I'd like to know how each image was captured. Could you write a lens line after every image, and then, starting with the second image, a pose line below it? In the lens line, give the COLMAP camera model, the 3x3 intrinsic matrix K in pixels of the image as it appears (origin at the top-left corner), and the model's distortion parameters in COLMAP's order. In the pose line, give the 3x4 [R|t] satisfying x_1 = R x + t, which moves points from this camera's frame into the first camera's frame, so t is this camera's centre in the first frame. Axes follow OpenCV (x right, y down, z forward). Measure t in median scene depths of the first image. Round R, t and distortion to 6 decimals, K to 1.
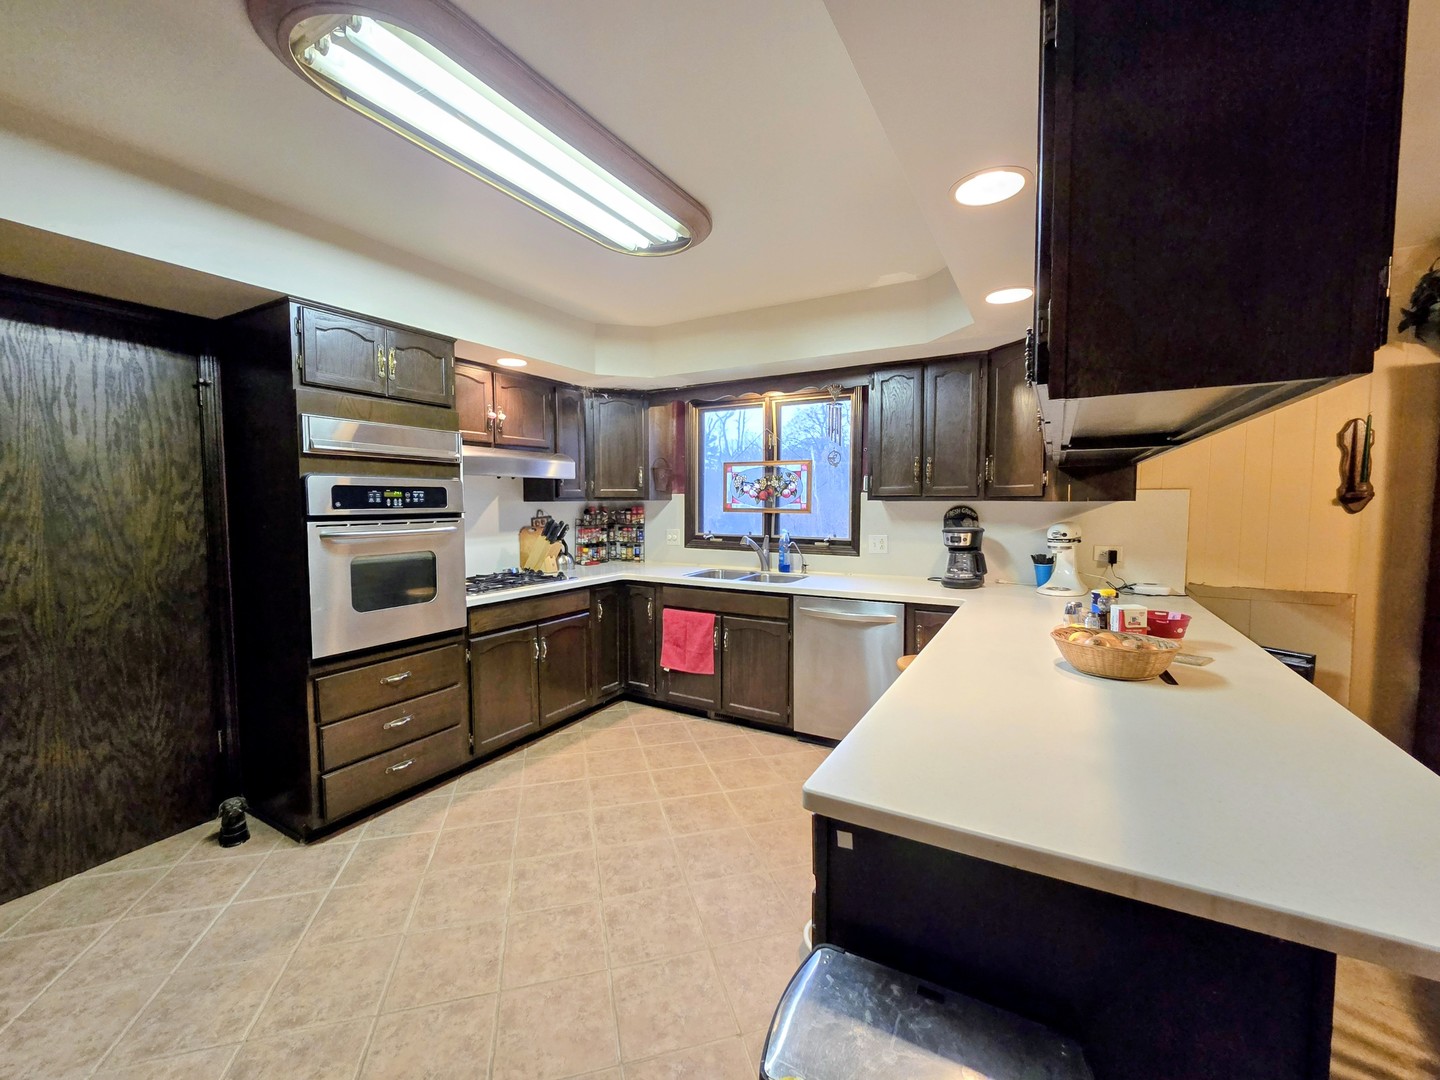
lens RADIAL K [[599.1, 0, 720.0], [0, 599.1, 540.0], [0, 0, 1]] dist [-0.001555, -0.000558]
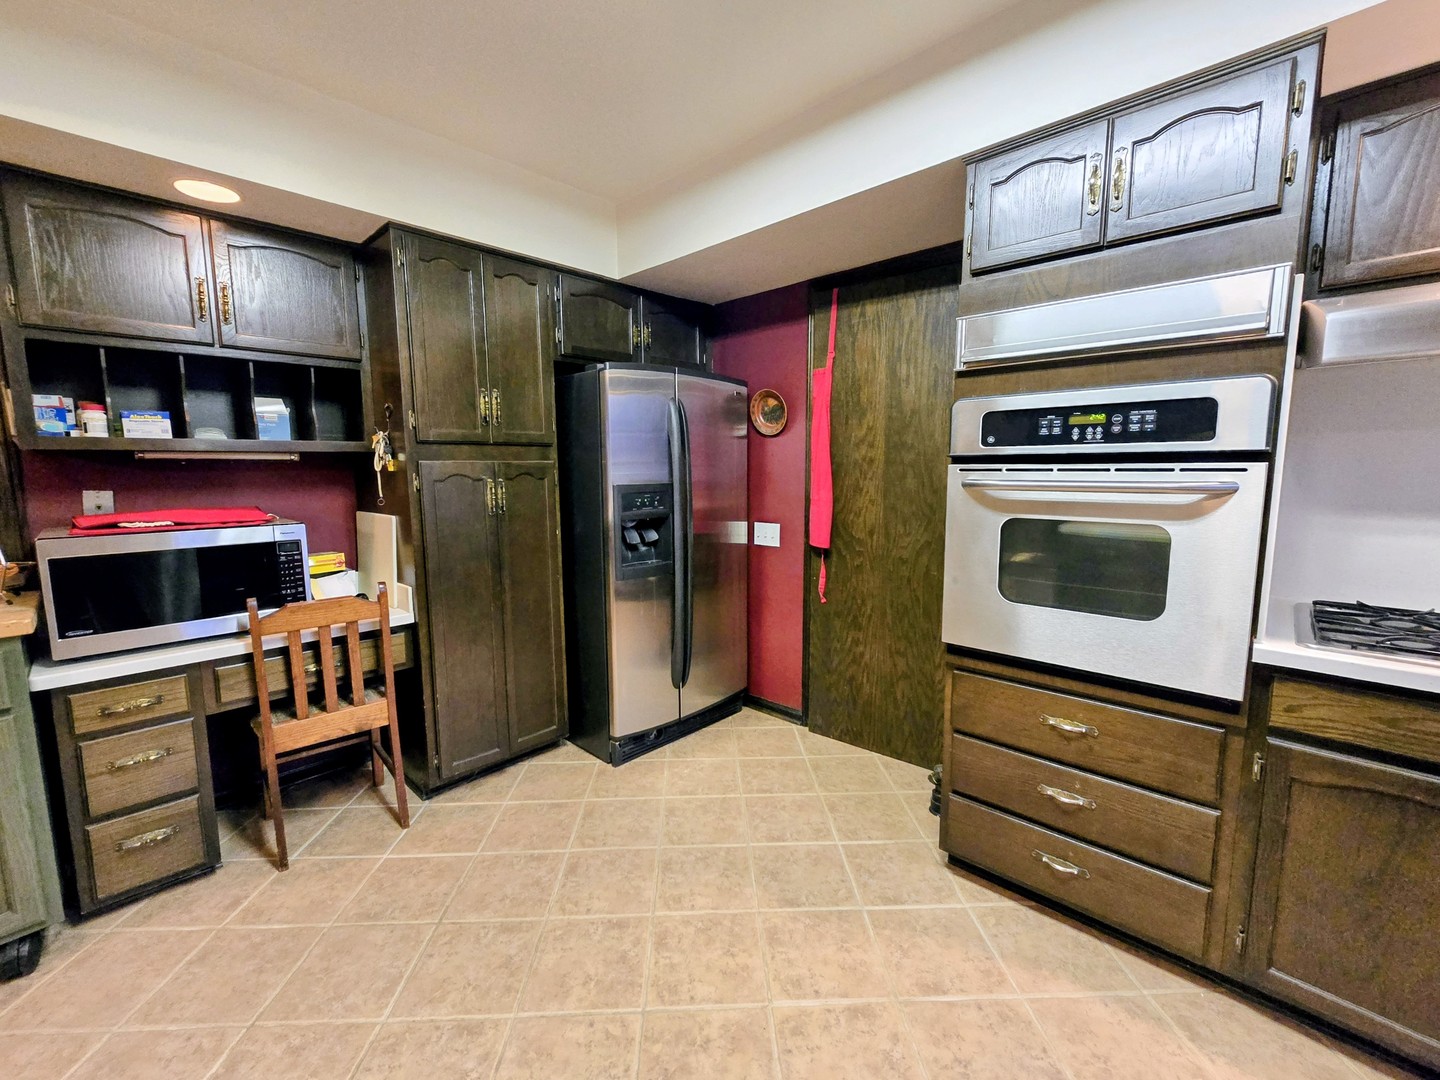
lens RADIAL K [[599.1, 0, 720.0], [0, 599.1, 540.0], [0, 0, 1]] dist [-0.001555, -0.000558]
pose [[-0.242919, 0.119639, -0.962641, 0.116801], [-0.057599, 0.988835, 0.137429, -0.020849], [0.968335, 0.088831, -0.233316, 0.831167]]
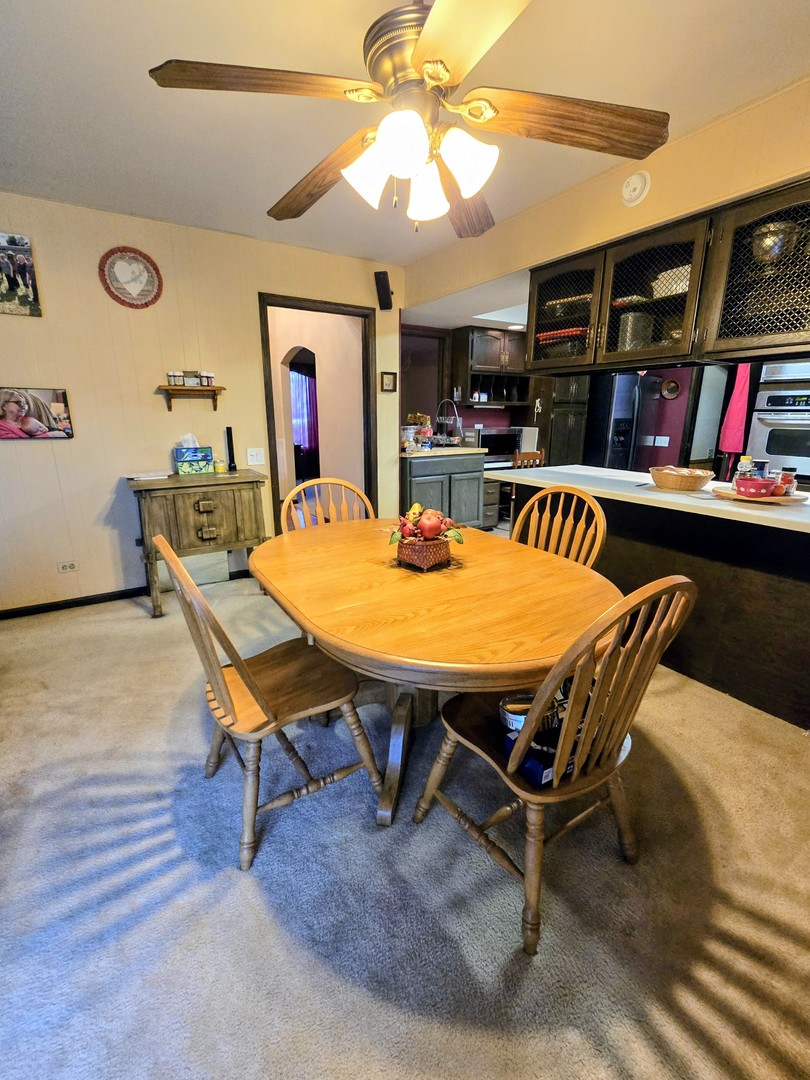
lens RADIAL K [[472.4, 0, 405.0], [0, 472.4, 540.0], [0, 0, 1]] dist [-0.000862, -0.000167]
pose [[-0.478011, 0.225265, -0.848977, 1.625317], [-0.063629, 0.955134, 0.289259, 0.002650], [0.876046, 0.192288, -0.442231, 0.645347]]
